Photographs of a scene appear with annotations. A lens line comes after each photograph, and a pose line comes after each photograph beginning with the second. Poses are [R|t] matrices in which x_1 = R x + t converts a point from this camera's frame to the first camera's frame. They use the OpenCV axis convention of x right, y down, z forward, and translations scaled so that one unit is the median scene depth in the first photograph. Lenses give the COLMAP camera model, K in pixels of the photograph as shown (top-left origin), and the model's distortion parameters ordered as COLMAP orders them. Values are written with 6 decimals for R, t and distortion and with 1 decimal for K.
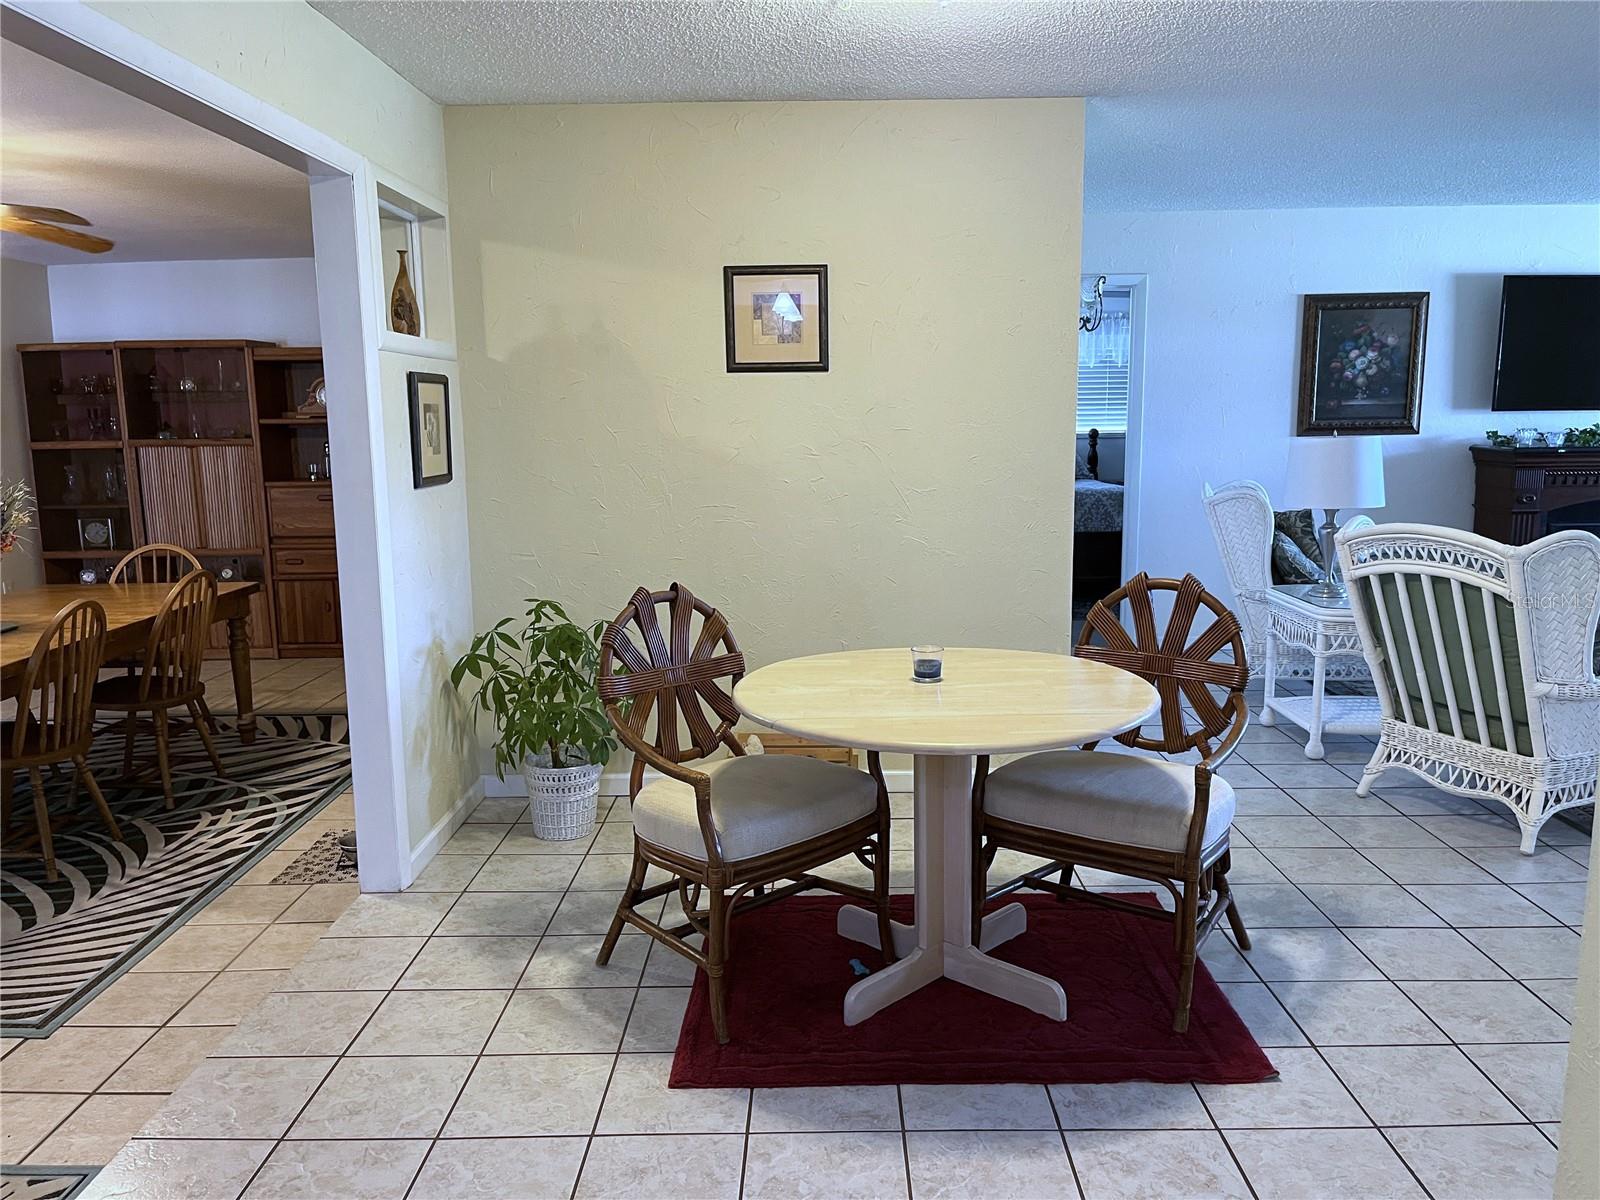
lens RADIAL K [[1194.1, 0, 802.6], [0, 1194.1, 608.7], [0, 0, 1]] dist [0.035850, -0.055811]
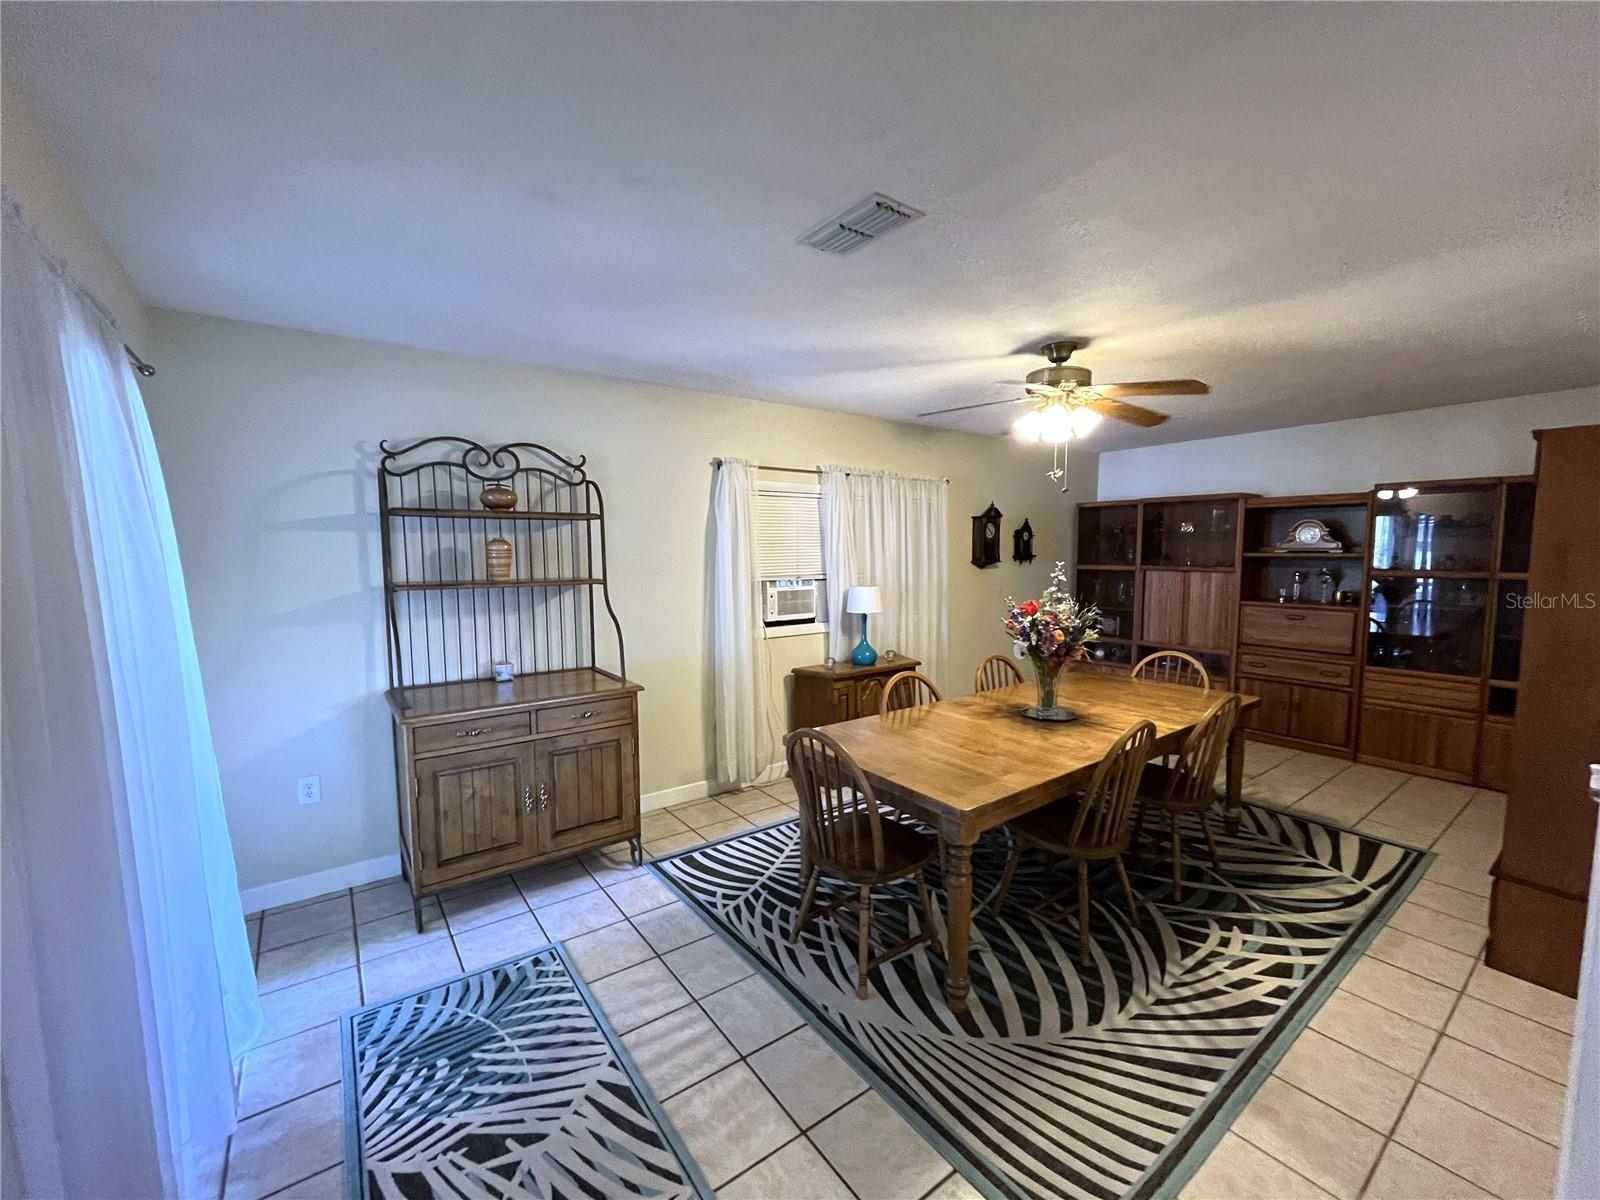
lens RADIAL K [[651.6, 0, 802.8], [0, 651.6, 609.0], [0, 0, 1]] dist [-0.002162, -0.000403]
pose [[0.598529, 0.087759, -0.796280, -0.256715], [-0.134221, 0.990917, 0.008322, -0.059189], [0.789777, 0.101896, 0.604872, 0.303263]]
